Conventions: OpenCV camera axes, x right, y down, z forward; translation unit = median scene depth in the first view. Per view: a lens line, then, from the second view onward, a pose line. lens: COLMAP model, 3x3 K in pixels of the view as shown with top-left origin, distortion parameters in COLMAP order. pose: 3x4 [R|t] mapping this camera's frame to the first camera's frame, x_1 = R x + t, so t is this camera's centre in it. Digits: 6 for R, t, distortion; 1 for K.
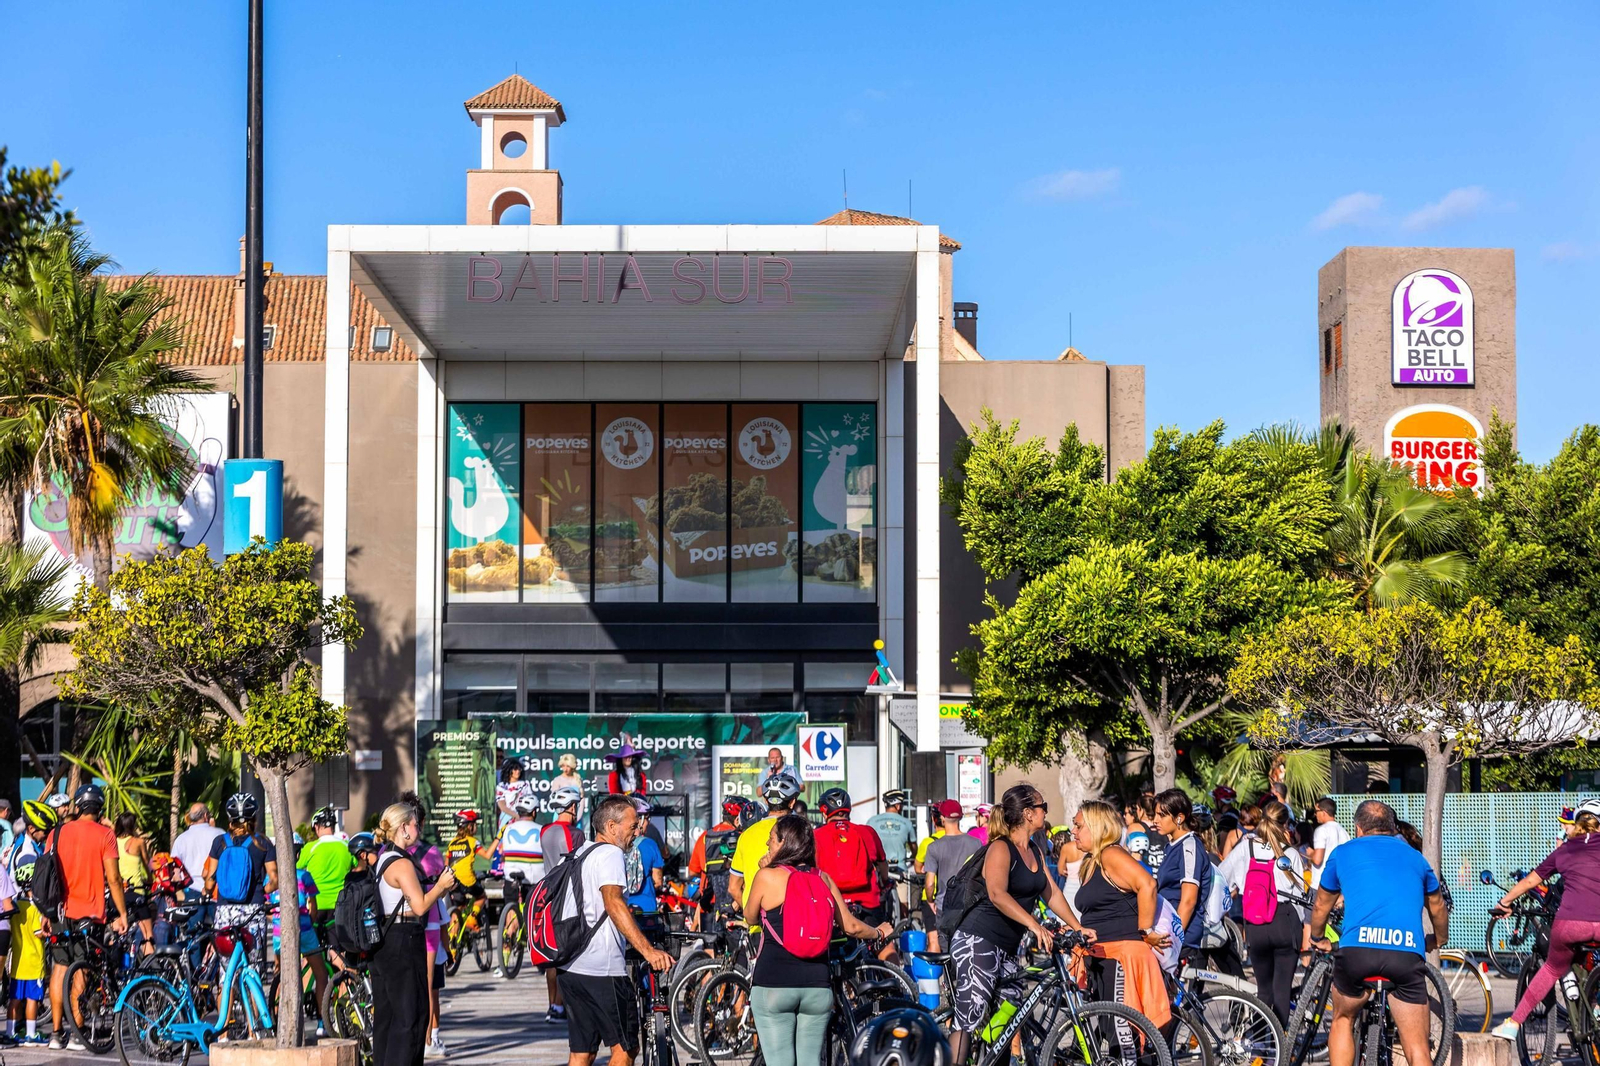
lens RADIAL K [[3790.8, 0, 800.0], [0, 3790.8, 533.0], [0, 0, 1]] dist [0.094376, 0.041713]
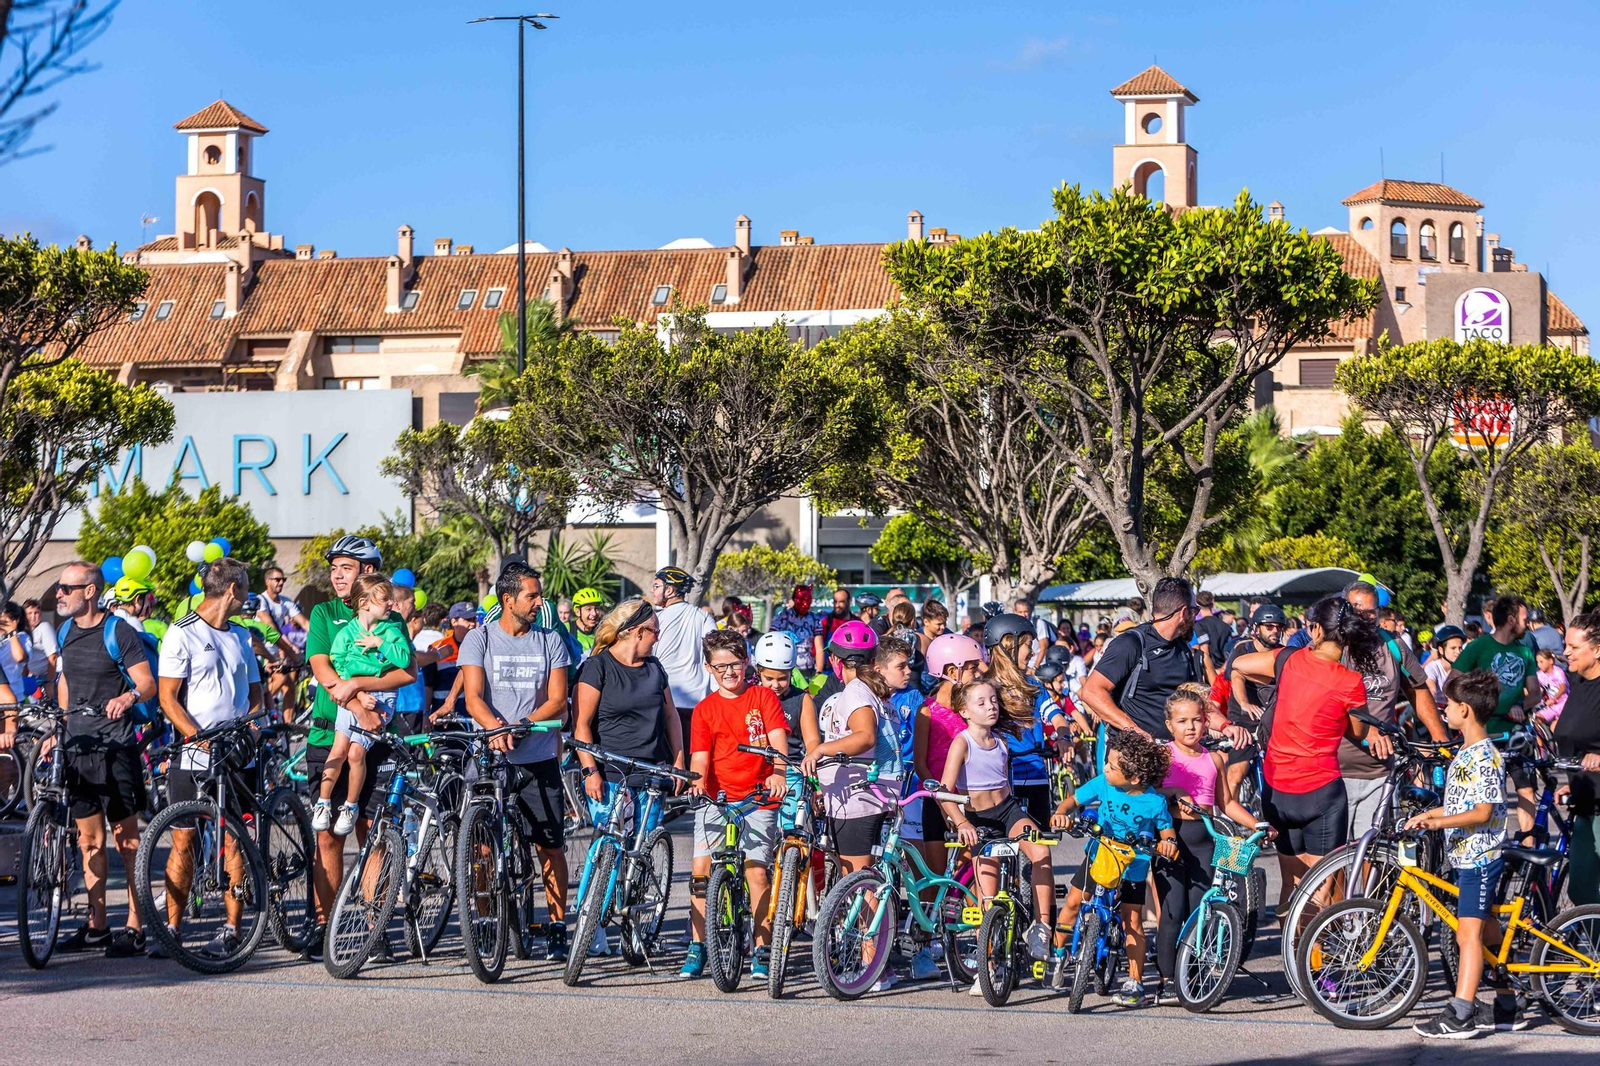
lens RADIAL K [[3971.0, 0, 800.0], [0, 3971.0, 533.0], [0, 0, 1]] dist [-0.206690, 0.427026]
pose [[0.964742, -0.005530, -0.263139, 0.335945], [0.014791, 0.999338, 0.033226, -0.030030], [0.262781, -0.035946, 0.964186, -0.609455]]
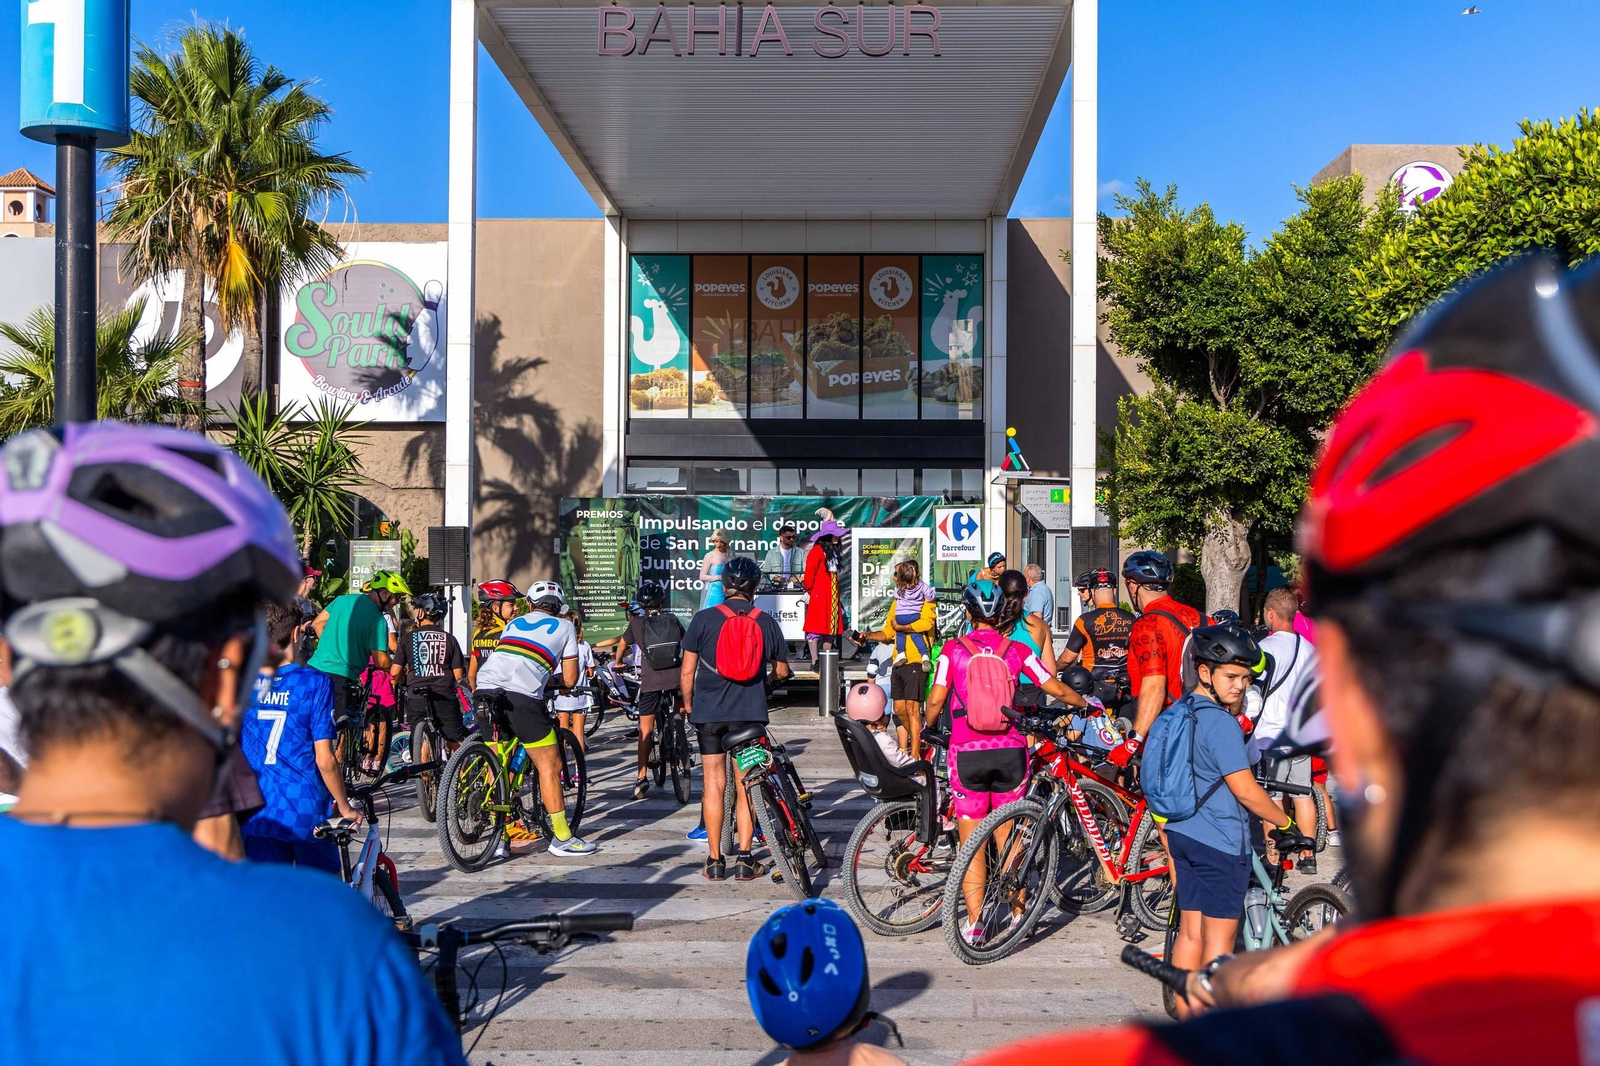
lens RADIAL K [[1796.4, 0, 800.0], [0, 1796.4, 533.0], [0, 0, 1]] dist [-0.082115, -0.003735]
pose [[0.999054, 0.004684, -0.043232, -0.013183], [-0.002963, 0.999204, 0.039779, 0.031931], [0.043384, -0.039613, 0.998273, 0.424577]]
